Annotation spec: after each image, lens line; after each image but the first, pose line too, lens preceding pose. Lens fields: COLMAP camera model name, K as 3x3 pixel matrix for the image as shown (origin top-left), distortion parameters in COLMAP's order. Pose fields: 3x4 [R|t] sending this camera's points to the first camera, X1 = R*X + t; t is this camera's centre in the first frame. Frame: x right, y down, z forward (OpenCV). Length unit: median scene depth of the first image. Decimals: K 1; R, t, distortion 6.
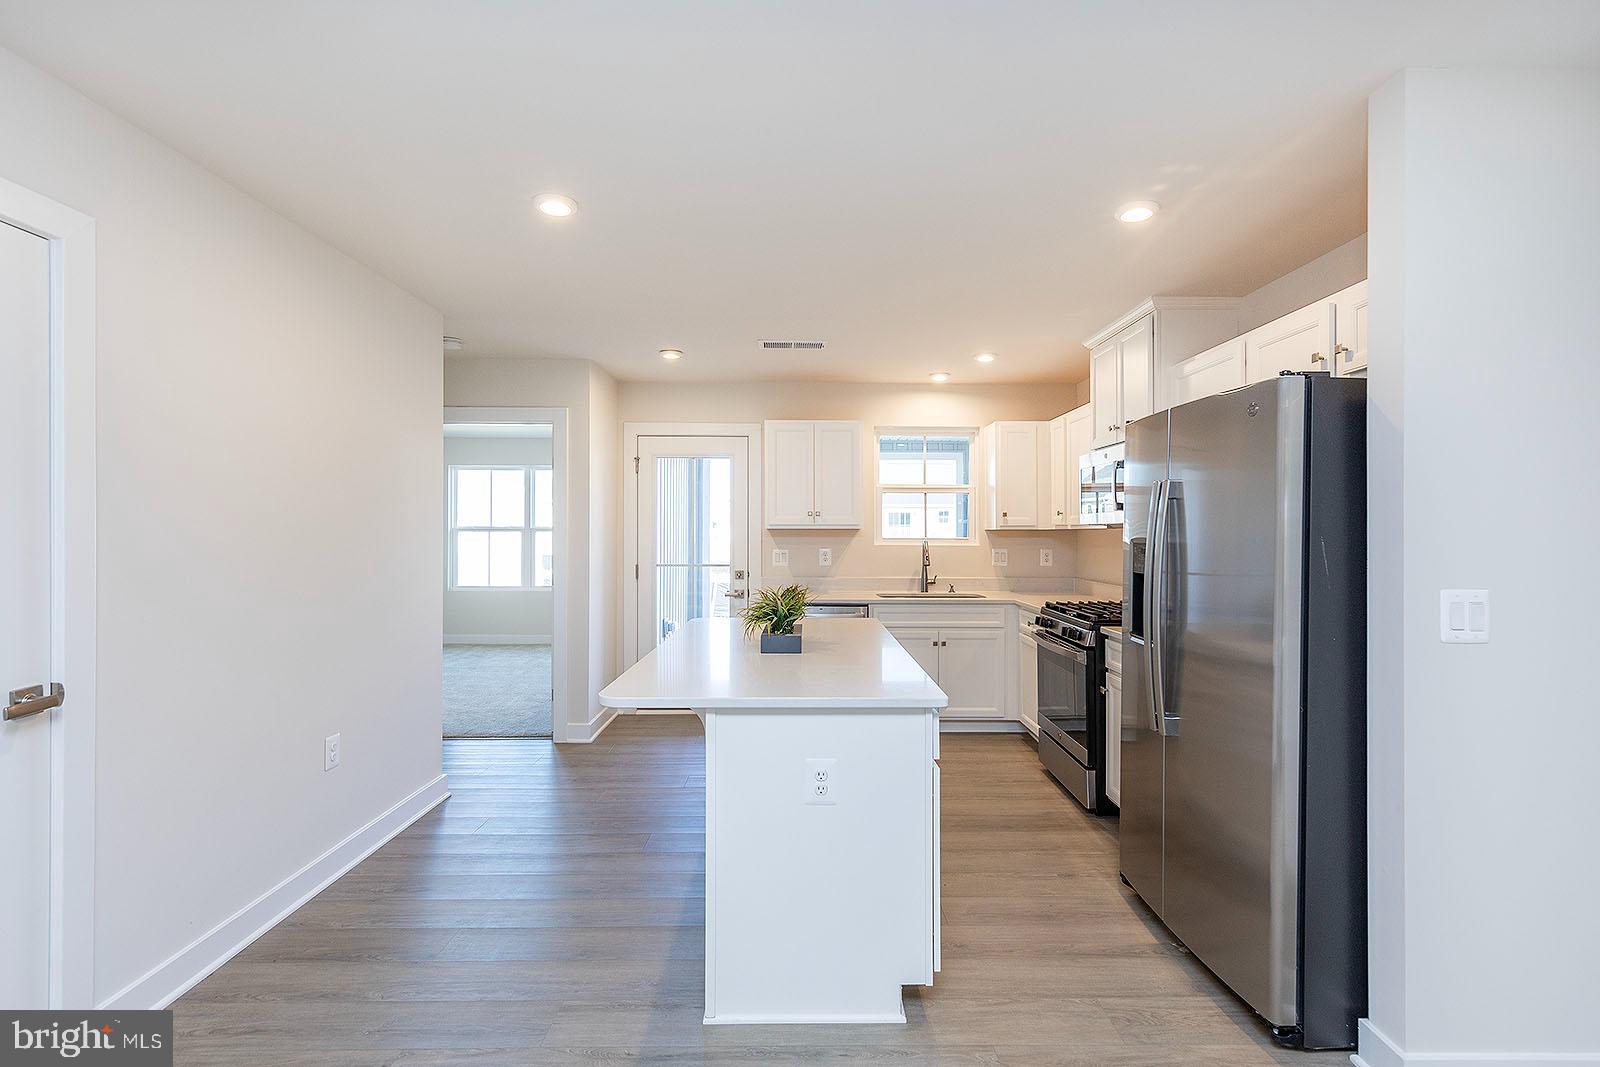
lens RADIAL K [[768.7, 0, 821.6], [0, 768.7, 536.3], [0, 0, 1]] dist [0.004704, 0.002132]
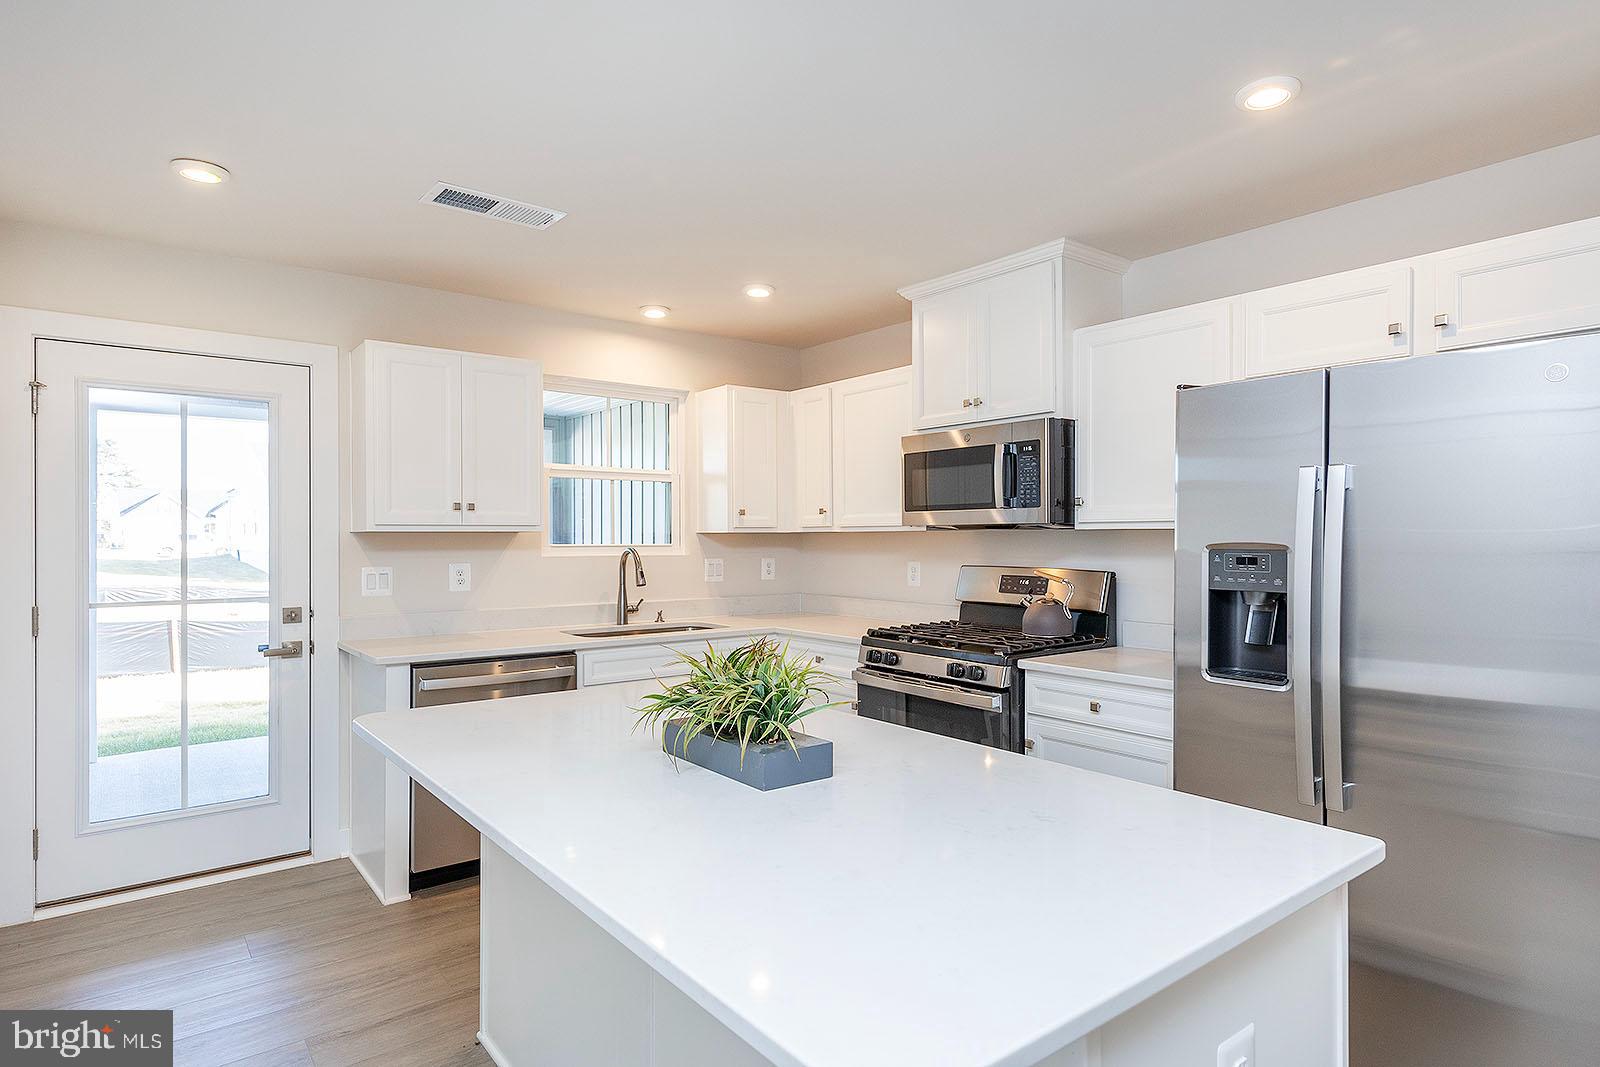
lens RADIAL K [[856.2, 0, 849.2], [0, 856.2, 533.9], [0, 0, 1]] dist [0.001562, -0.002705]
pose [[0.778164, -0.002185, 0.628058, -0.187258], [0.007746, 0.999951, -0.006119, -0.001314], [-0.628014, 0.009626, 0.778143, 0.282665]]
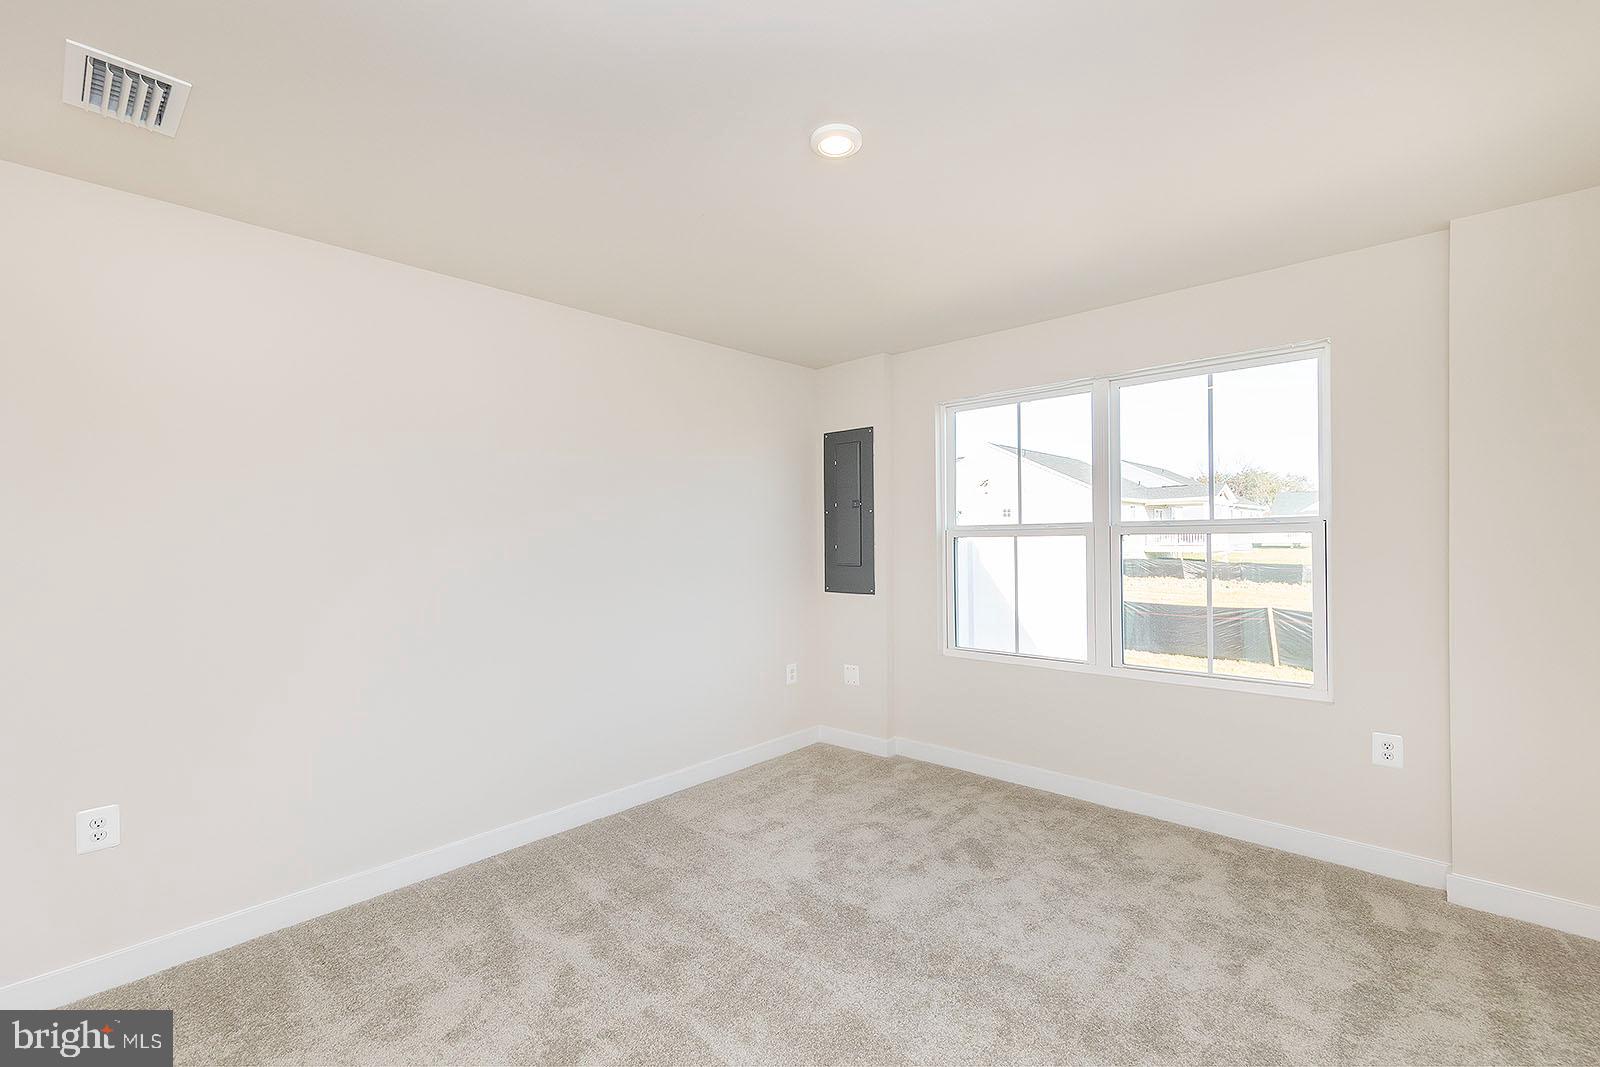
lens RADIAL K [[690.0, 0, 808.1], [0, 690.0, 530.0], [0, 0, 1]] dist [0.005235, -0.001248]
pose [[-0.688571, 0.003434, -0.725161, -0.126847], [0.008148, 0.999962, -0.003002, -0.016153], [0.725123, -0.007976, -0.688573, 2.138272]]
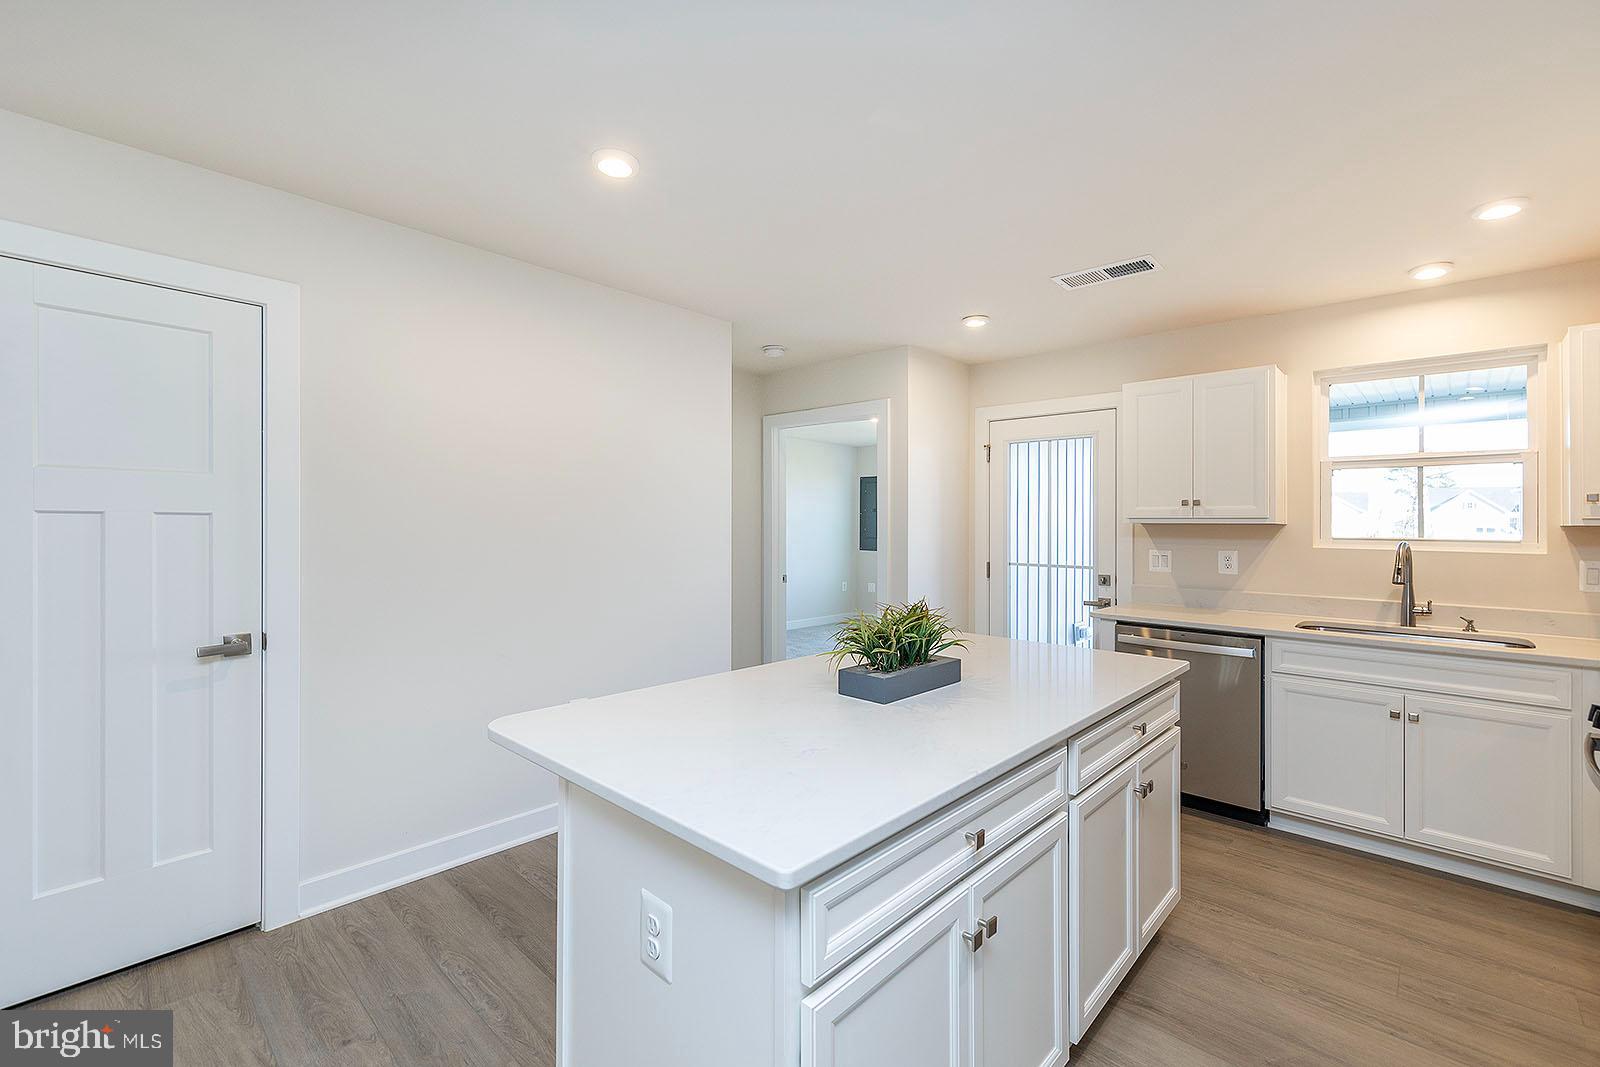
lens RADIAL K [[690.0, 0, 789.5], [0, 690.0, 523.4], [0, 0, 1]] dist [0.005235, -0.001248]
pose [[0.713761, 0.001879, -0.700387, 0.169698], [-0.010710, 0.999909, -0.008231, -0.000040], [0.700307, 0.013376, 0.713716, 0.255041]]
